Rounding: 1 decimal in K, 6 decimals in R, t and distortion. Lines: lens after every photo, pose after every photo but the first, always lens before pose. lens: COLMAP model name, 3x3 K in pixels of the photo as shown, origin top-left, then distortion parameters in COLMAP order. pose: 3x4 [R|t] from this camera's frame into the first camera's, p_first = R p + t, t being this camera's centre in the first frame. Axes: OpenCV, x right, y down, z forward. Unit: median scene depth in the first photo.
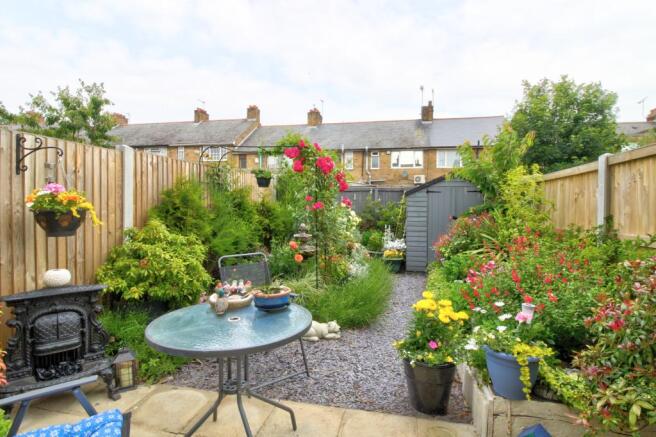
lens RADIAL K [[321.3, 0, 330.3], [0, 321.3, 218.5], [0, 0, 1]] dist [0.002807, -0.000768]
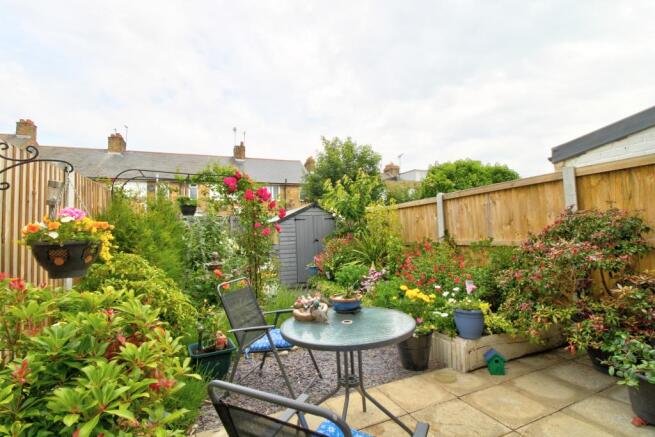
lens RADIAL K [[295.3, 0, 324.7], [0, 295.3, 218.4], [0, 0, 1]] dist [0.000391, -0.001115]
pose [[0.841396, -0.012533, 0.540274, -0.153566], [0.063820, 0.995040, -0.076306, 0.002610], [-0.536638, 0.098684, 0.838022, 0.015735]]
